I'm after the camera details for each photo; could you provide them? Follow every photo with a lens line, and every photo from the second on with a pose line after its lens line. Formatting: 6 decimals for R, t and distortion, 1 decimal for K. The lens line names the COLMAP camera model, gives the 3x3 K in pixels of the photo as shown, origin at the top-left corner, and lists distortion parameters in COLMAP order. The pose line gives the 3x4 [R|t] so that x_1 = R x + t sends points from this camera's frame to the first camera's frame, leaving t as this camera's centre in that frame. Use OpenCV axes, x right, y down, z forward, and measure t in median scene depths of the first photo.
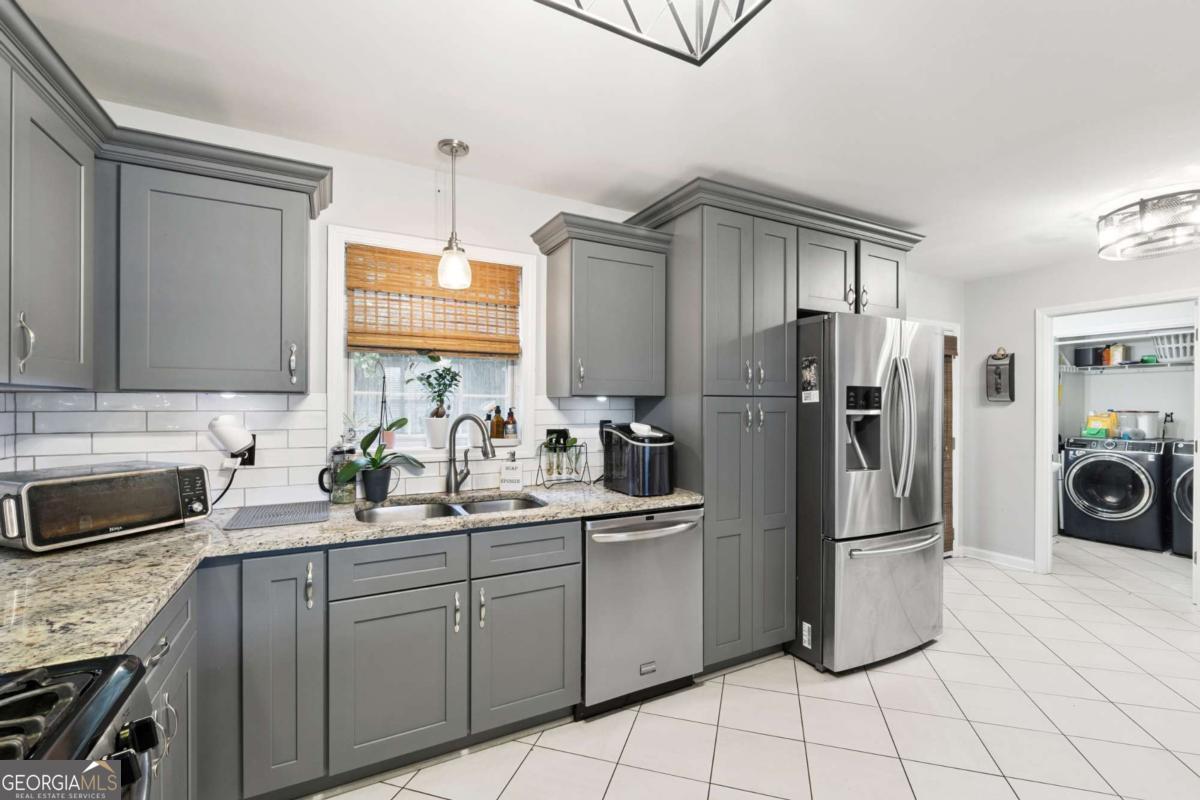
lens RADIAL K [[520.1, 0, 603.2], [0, 520.1, 405.4], [0, 0, 1]] dist [-0.000832, -0.000418]
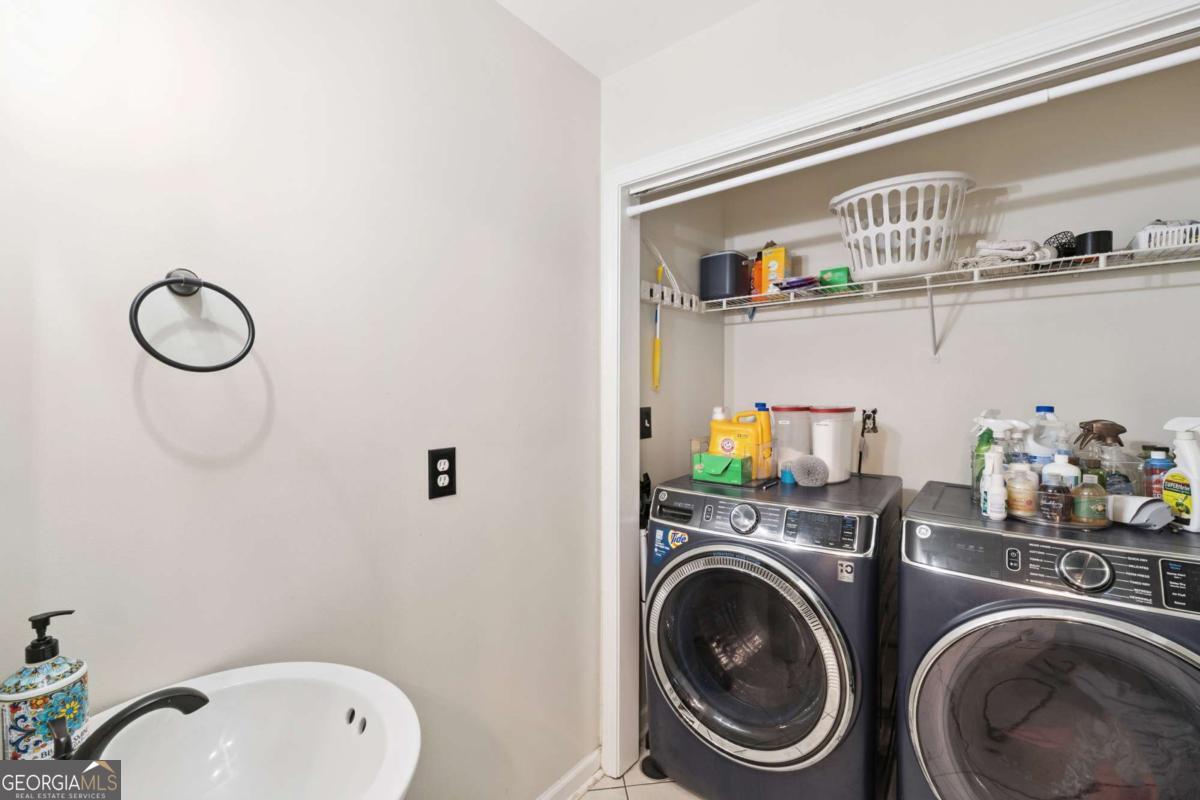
lens RADIAL K [[520.1, 0, 603.2], [0, 520.1, 405.4], [0, 0, 1]] dist [-0.000832, -0.000418]
pose [[0.921156, -0.010731, 0.389047, 0.740866], [0.007143, 0.999918, 0.010670, 0.004390], [-0.389129, -0.007050, 0.921156, 0.710001]]
